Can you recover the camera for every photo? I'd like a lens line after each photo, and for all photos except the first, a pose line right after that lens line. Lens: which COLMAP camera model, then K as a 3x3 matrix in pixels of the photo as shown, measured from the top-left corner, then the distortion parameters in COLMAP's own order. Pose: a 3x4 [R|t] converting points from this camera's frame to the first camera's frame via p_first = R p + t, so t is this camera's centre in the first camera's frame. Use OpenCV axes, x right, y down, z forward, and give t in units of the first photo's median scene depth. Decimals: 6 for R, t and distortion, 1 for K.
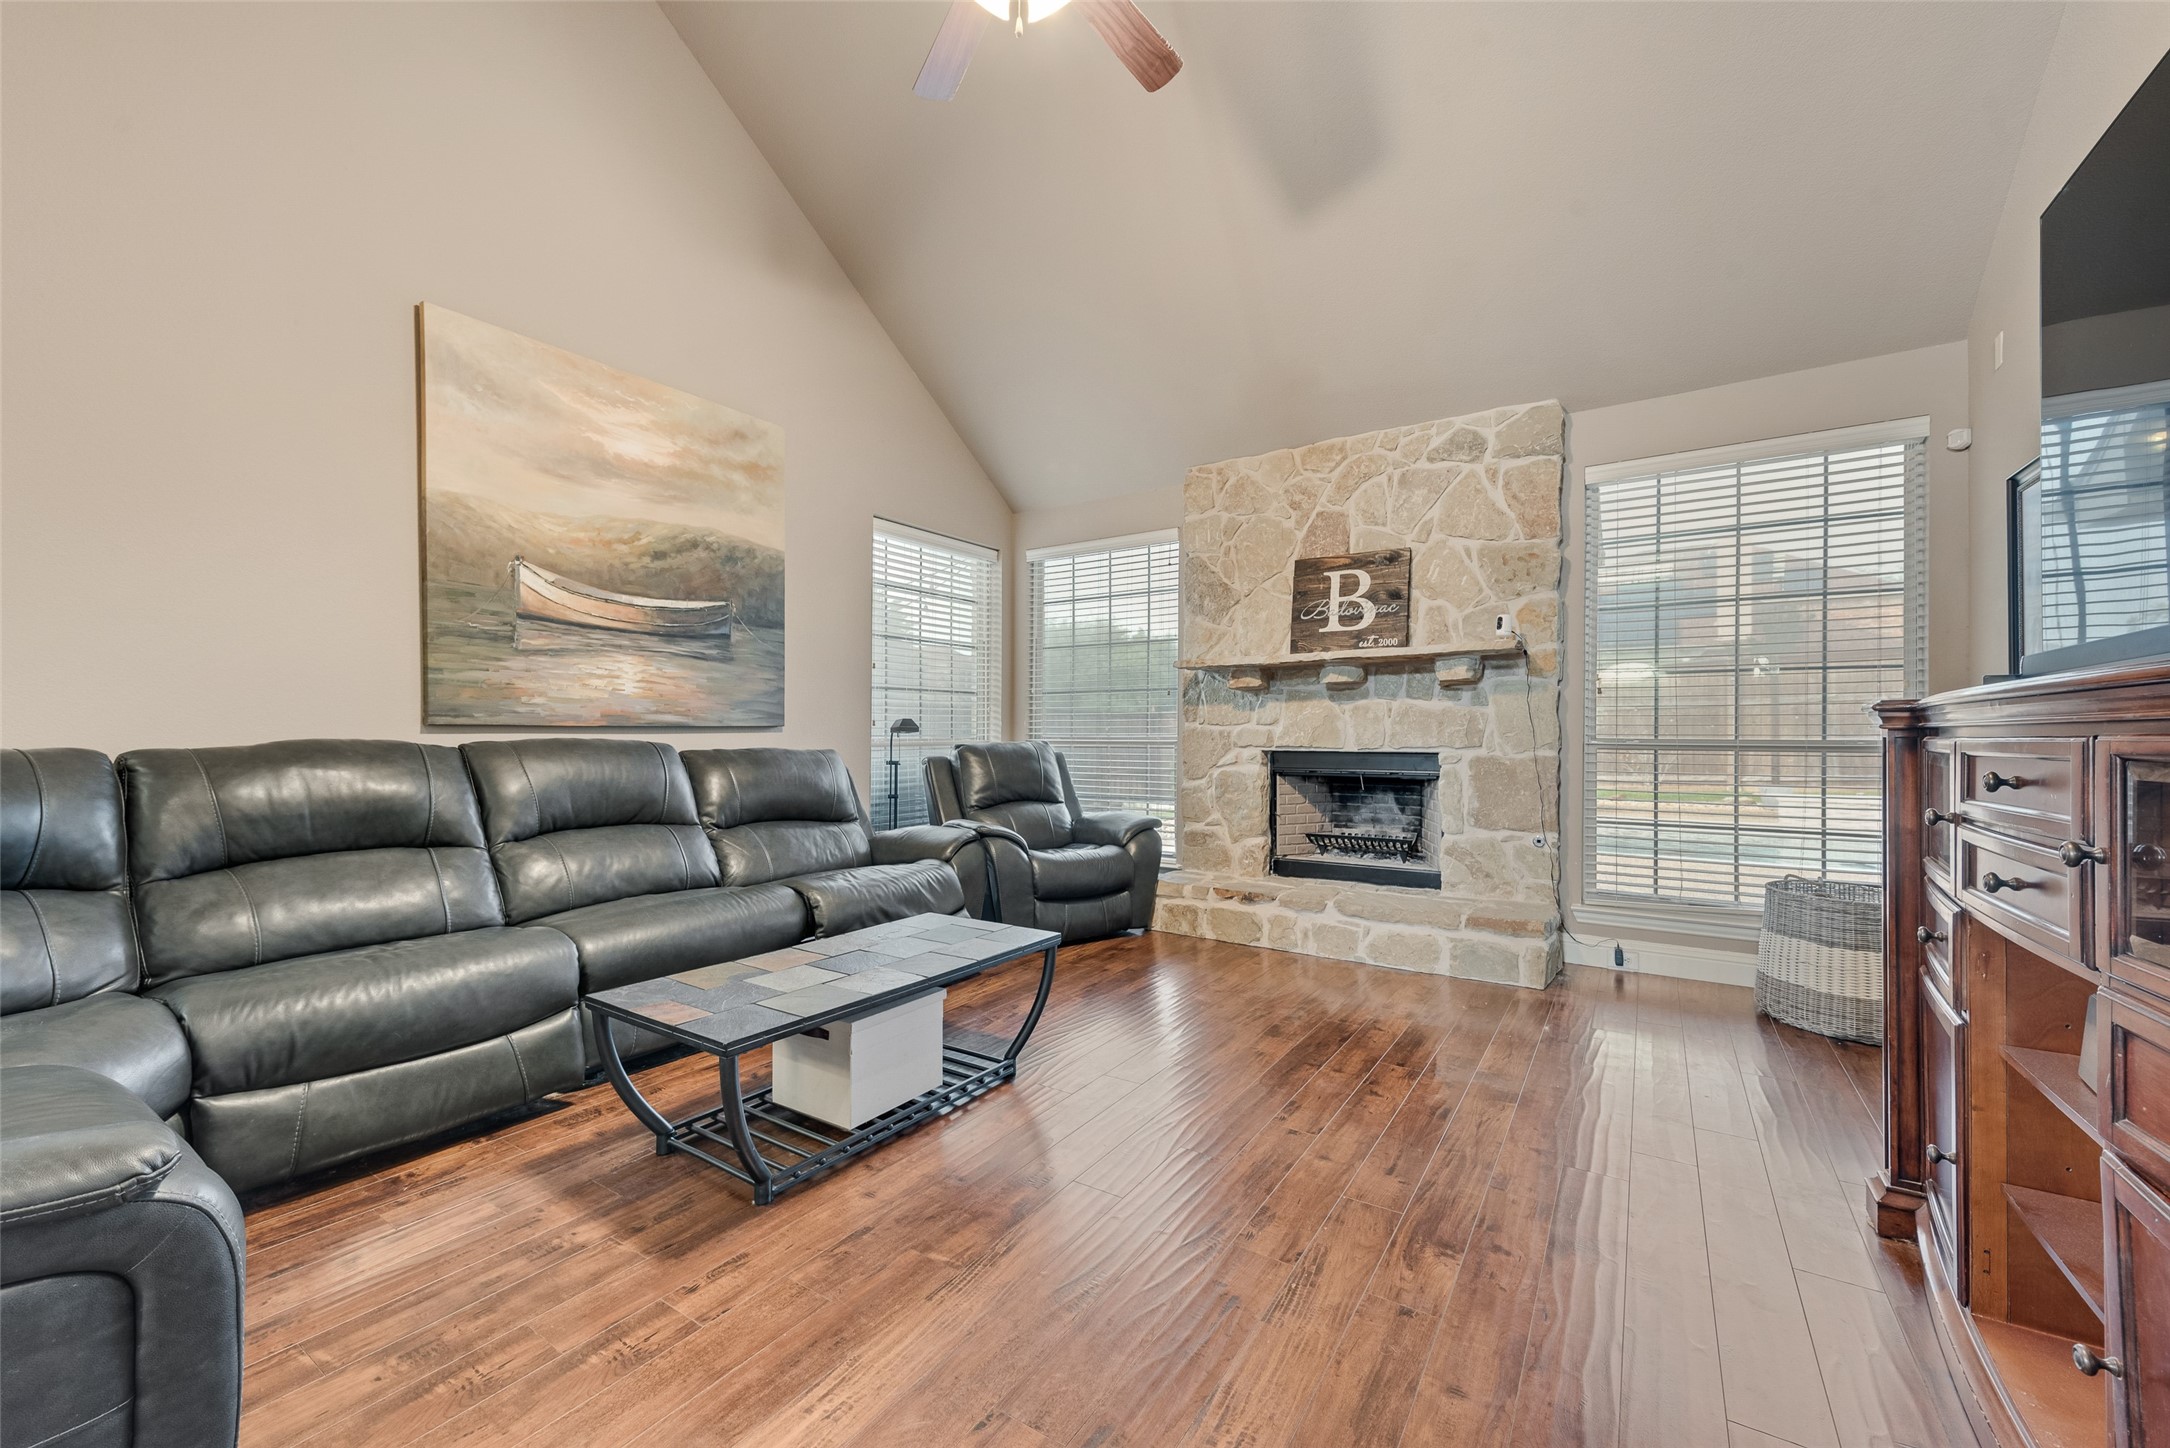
lens RADIAL K [[848.3, 0, 1086.6], [0, 848.3, 730.2], [0, 0, 1]] dist [0.010912, 0.000090]
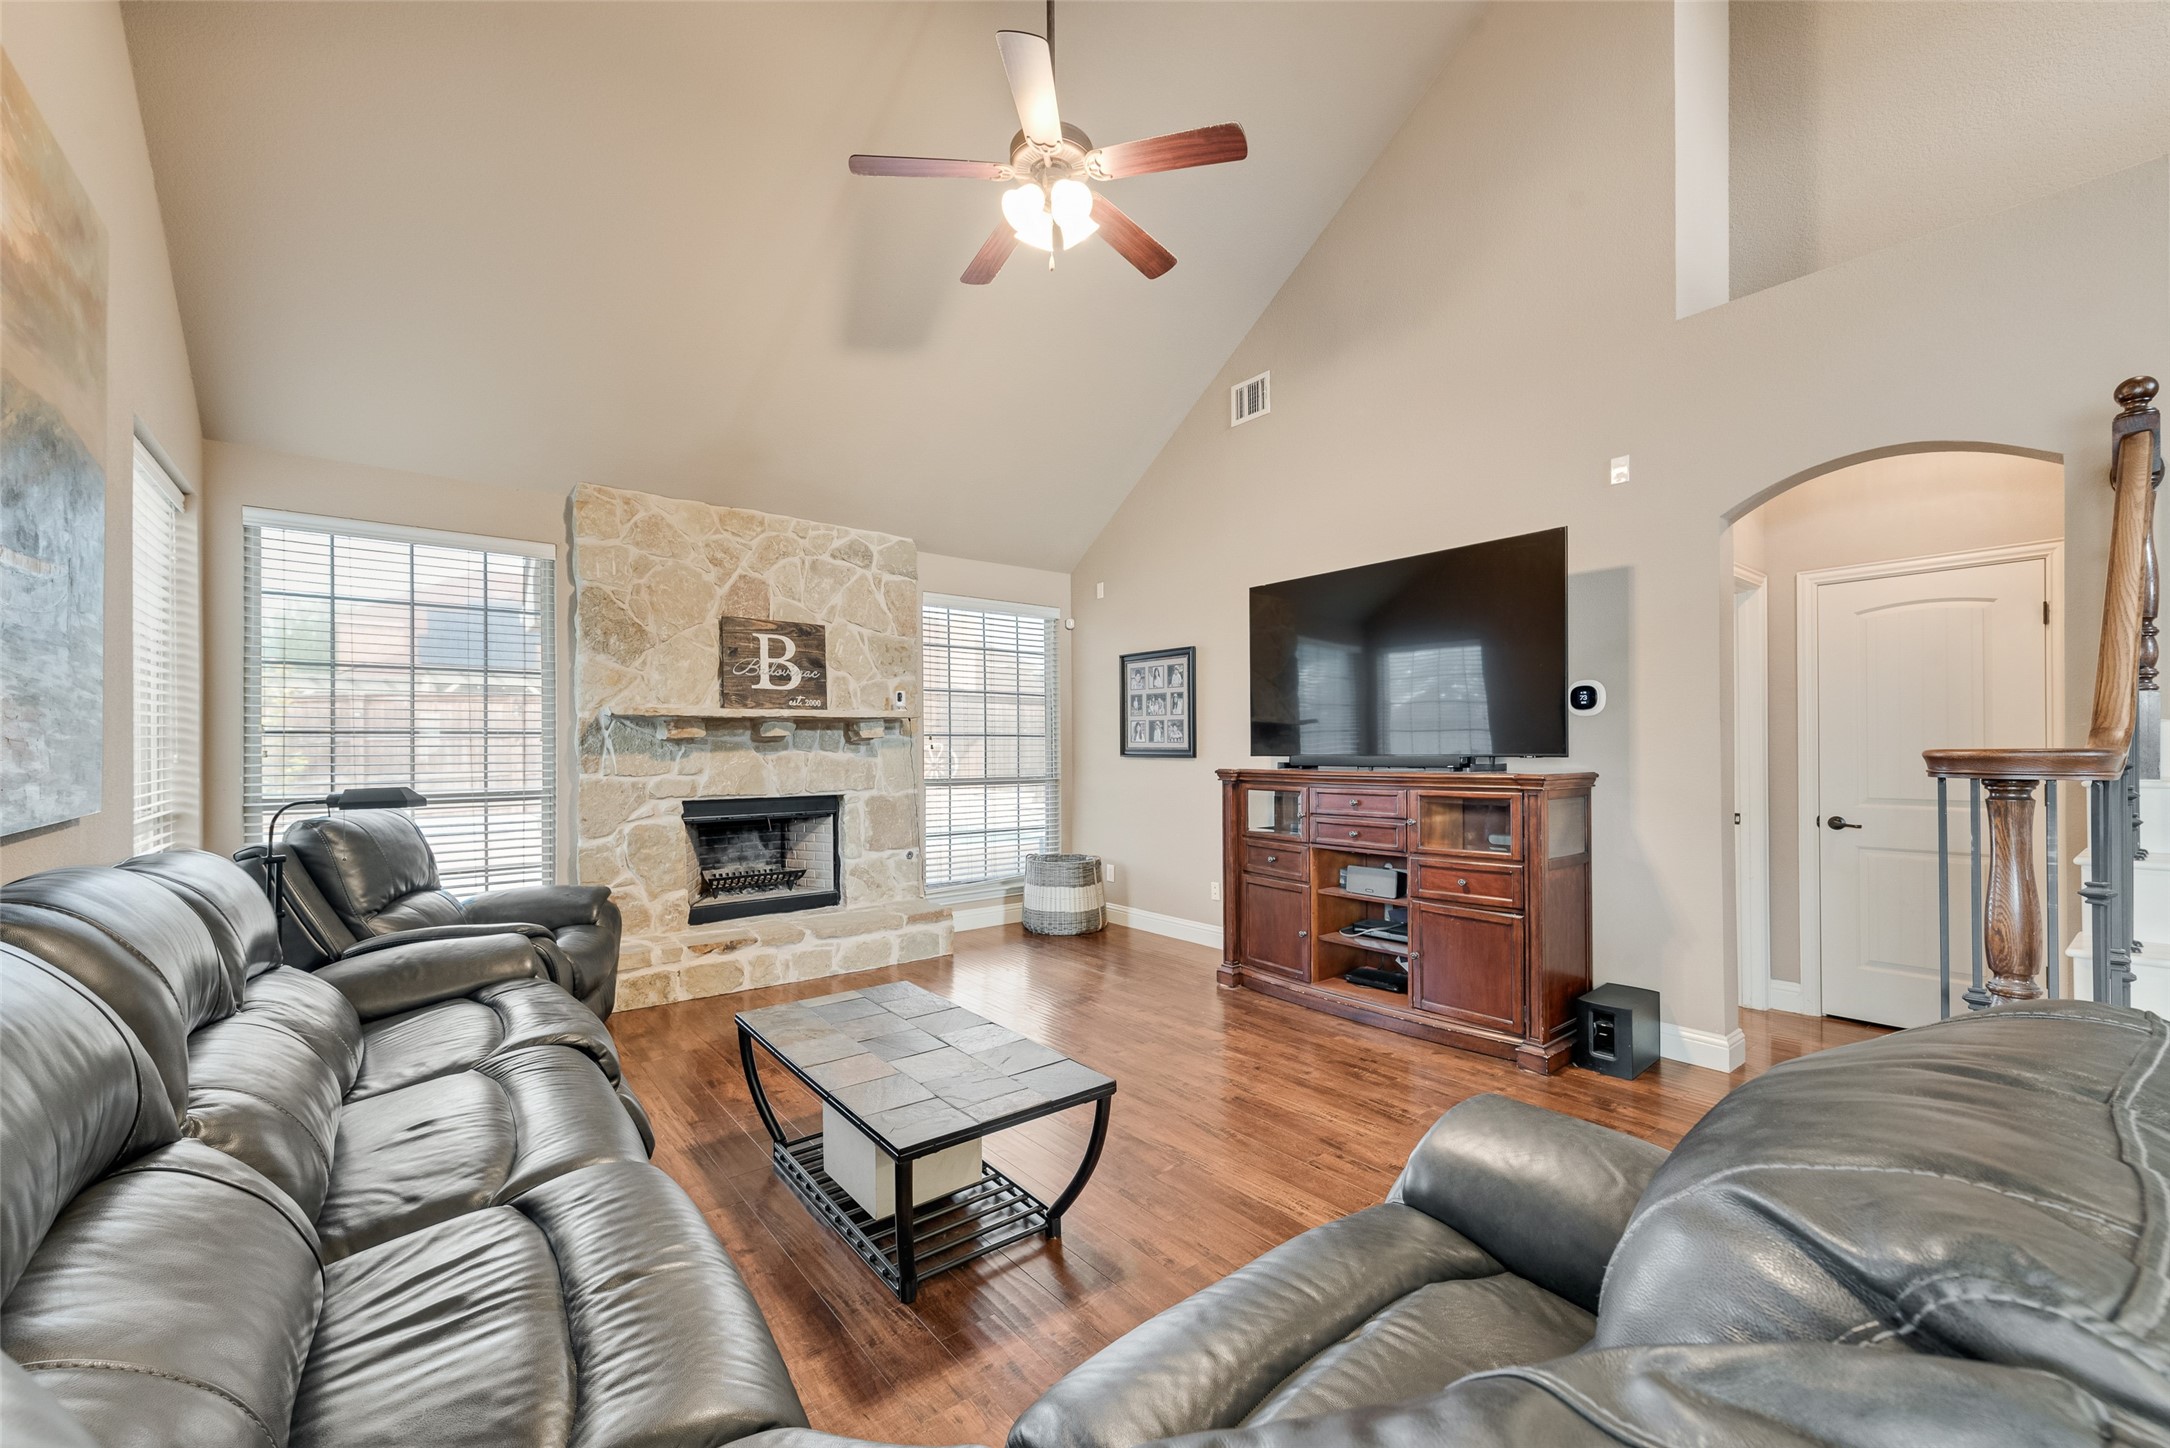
lens RADIAL K [[848.3, 0, 1072.2], [0, 848.3, 746.1], [0, 0, 1]] dist [0.010912, 0.000090]
pose [[0.316380, -0.000413, 0.948632, -0.656266], [0.001325, 0.999999, -0.000006, -0.043810], [-0.948632, 0.001259, 0.316380, 0.288648]]
